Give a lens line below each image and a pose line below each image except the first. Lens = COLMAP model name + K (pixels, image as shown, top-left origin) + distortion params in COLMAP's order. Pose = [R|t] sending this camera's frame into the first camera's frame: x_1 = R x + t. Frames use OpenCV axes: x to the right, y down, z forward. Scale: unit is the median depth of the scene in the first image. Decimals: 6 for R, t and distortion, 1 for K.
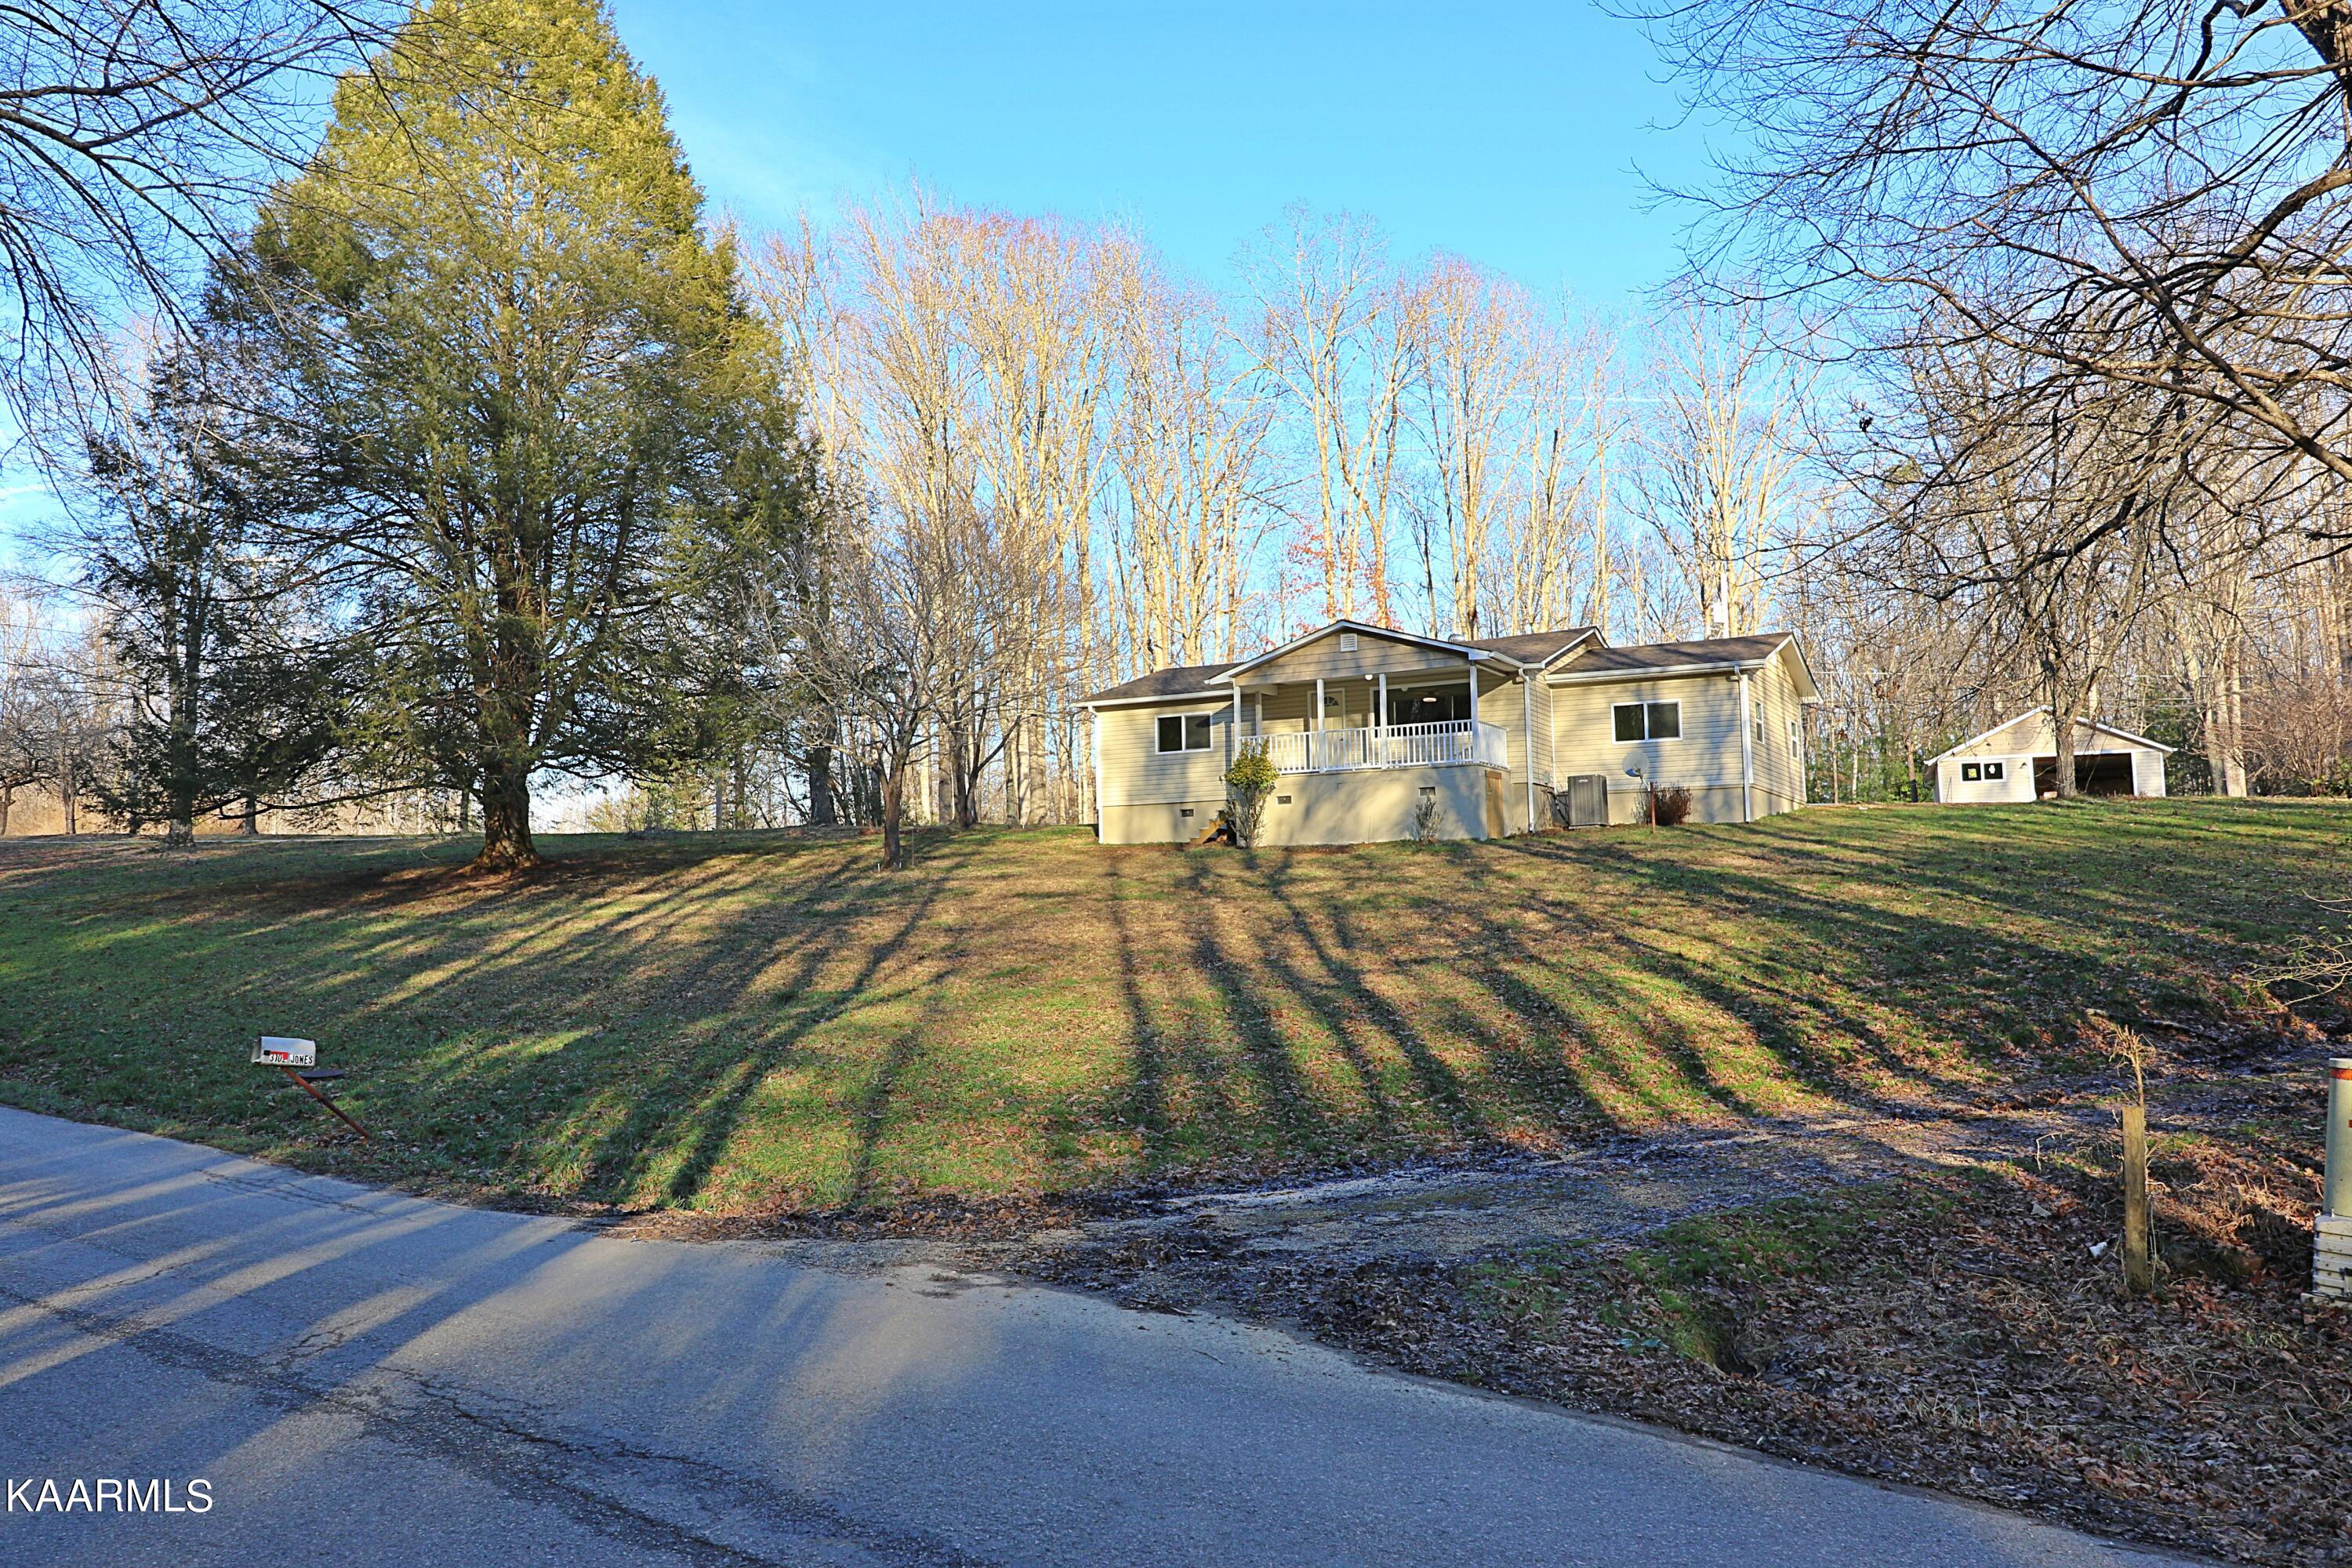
lens RADIAL K [[1735.4, 0, 1176.0], [0, 1735.4, 784.0], [0, 0, 1]] dist [0.014858, -0.001437]
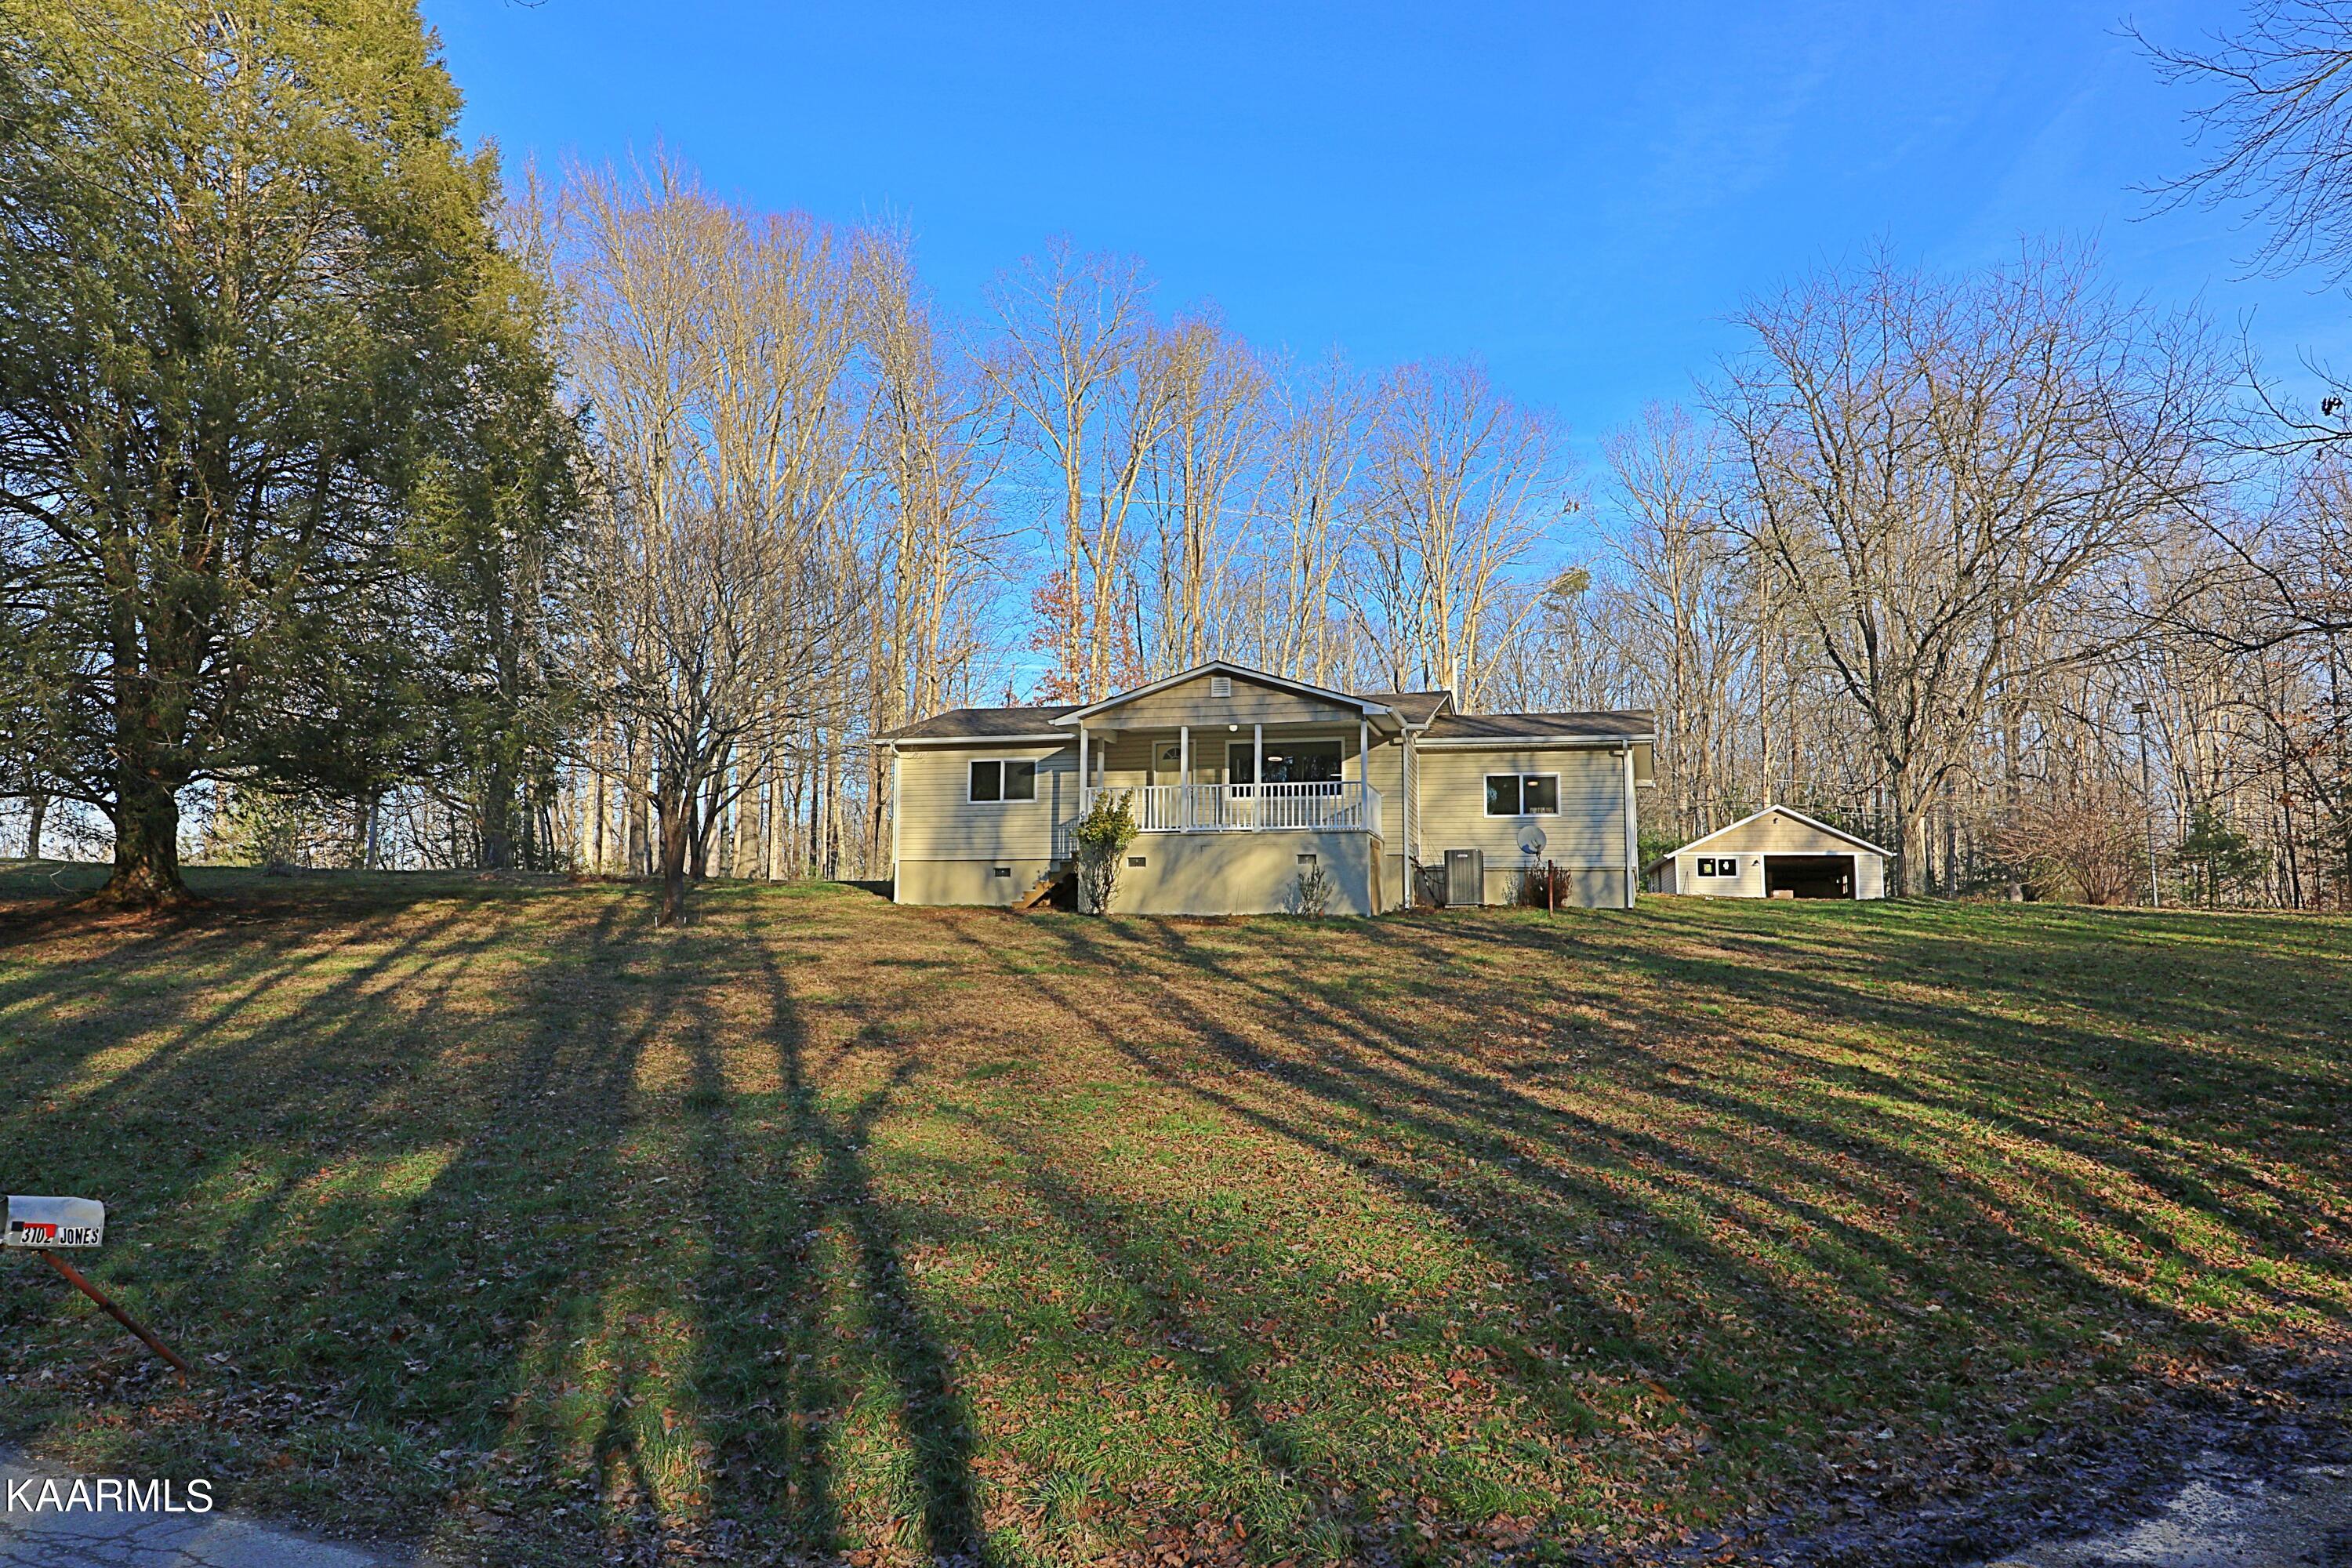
lens RADIAL K [[1735.4, 0, 1176.0], [0, 1735.4, 784.0], [0, 0, 1]] dist [0.014858, -0.001437]
pose [[0.975272, 0.055014, 0.214052, -0.107958], [-0.046253, 0.997883, -0.045725, 0.009200], [-0.216115, 0.034694, 0.975751, 0.142062]]
